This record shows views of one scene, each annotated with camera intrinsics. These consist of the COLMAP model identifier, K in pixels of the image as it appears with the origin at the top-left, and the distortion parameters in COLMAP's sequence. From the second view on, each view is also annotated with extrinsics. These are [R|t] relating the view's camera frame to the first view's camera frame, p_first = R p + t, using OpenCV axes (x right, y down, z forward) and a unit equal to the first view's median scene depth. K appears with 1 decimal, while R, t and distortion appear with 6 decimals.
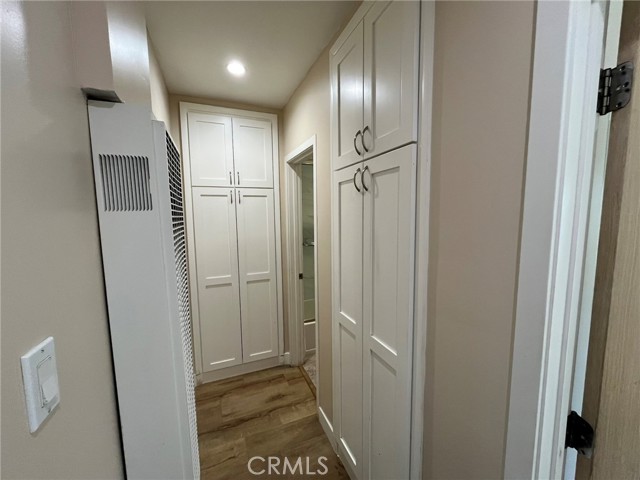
lens RADIAL K [[258.4, 0, 317.9], [0, 258.4, 240.4], [0, 0, 1]] dist [-0.000789, -0.000510]
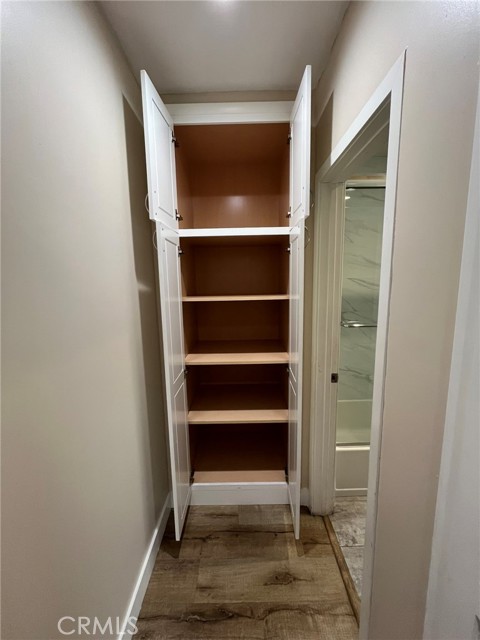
lens RADIAL K [[258.4, 0, 238.5], [0, 258.4, 321.3], [0, 0, 1]] dist [-0.000789, -0.000510]
pose [[0.920321, 0.052365, -0.387644, -0.048465], [-0.031383, 0.997689, 0.060266, -0.022911], [0.389904, -0.043298, 0.919837, 0.392946]]
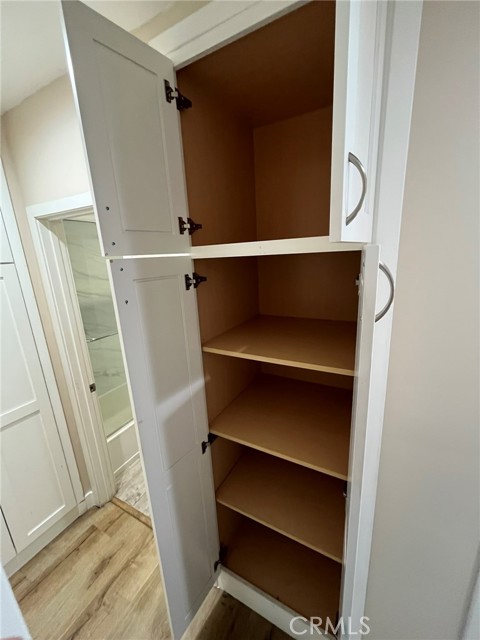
lens RADIAL K [[258.4, 0, 238.1], [0, 258.4, 319.1], [0, 0, 1]] dist [-0.000789, -0.000510]
pose [[0.778272, -0.180668, 0.601374, -0.154990], [0.107834, 0.981941, 0.155445, -0.115635], [-0.618598, -0.056130, 0.783700, 0.233585]]
